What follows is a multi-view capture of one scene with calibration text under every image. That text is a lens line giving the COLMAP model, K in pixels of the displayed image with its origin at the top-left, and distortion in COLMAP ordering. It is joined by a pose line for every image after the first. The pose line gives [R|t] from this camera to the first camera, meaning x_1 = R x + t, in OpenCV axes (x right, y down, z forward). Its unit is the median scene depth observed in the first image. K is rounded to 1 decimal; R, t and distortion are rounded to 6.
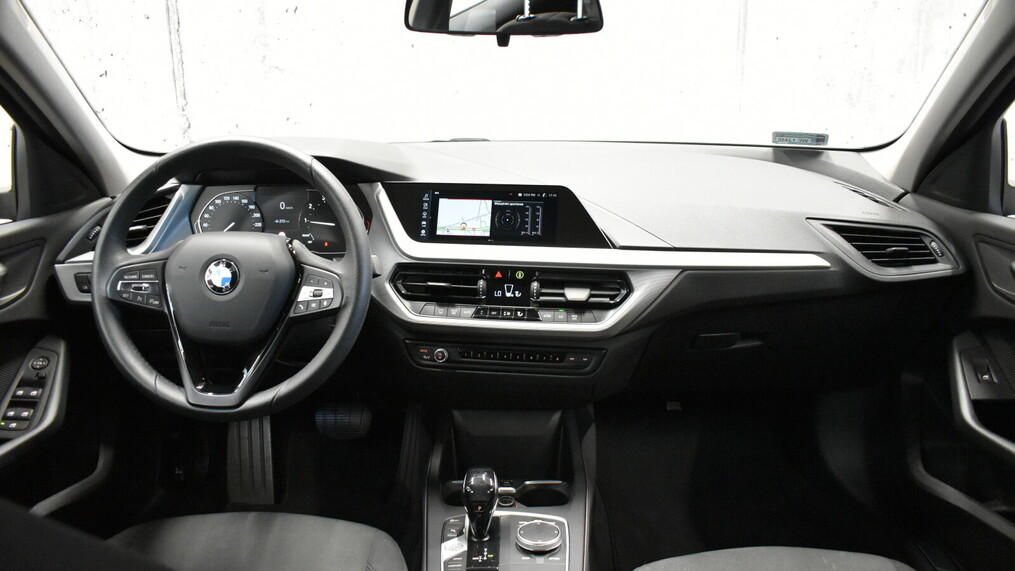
lens RADIAL K [[812.1, 0, 507.5], [0, 812.1, 285.5], [0, 0, 1]] dist [-0.098863, 0.001795]
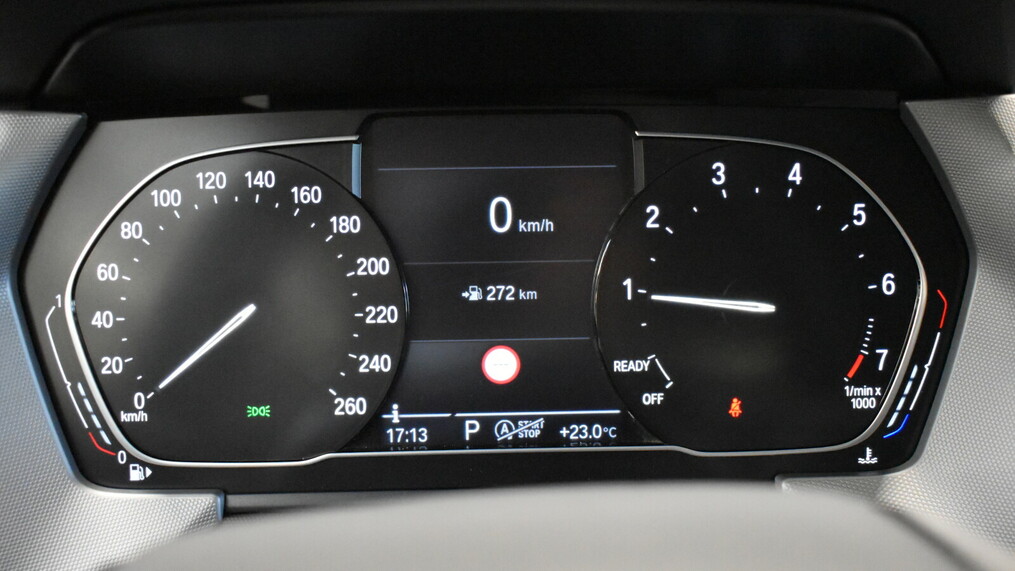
lens RADIAL K [[1127.1, 0, 507.5], [0, 1127.1, 285.5], [0, 0, 1]] dist [-0.060715, 0.012280]
pose [[0.999071, -0.018998, 0.038690, -0.311505], [0.018651, 0.999783, 0.009323, -0.090969], [-0.038859, -0.008593, 0.999208, 0.779444]]
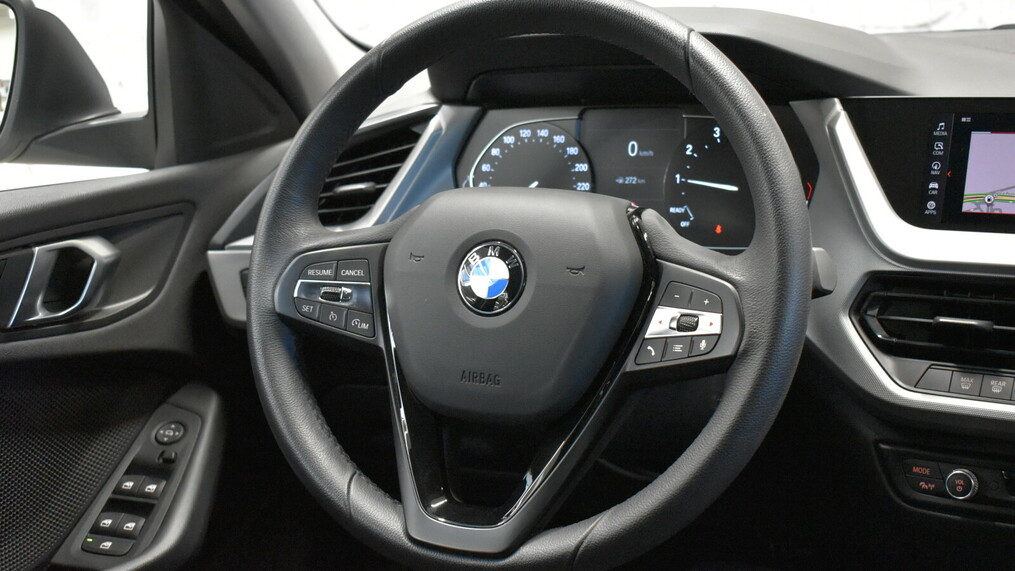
lens RADIAL K [[1349.7, 0, 507.5], [0, 1349.7, 285.5], [0, 0, 1]] dist [-0.040575, -0.029437]
pose [[0.923282, 0.037764, -0.382263, -0.036084], [-0.057305, 0.997561, -0.039859, 0.022373], [0.379825, 0.058707, 0.923194, 0.236384]]
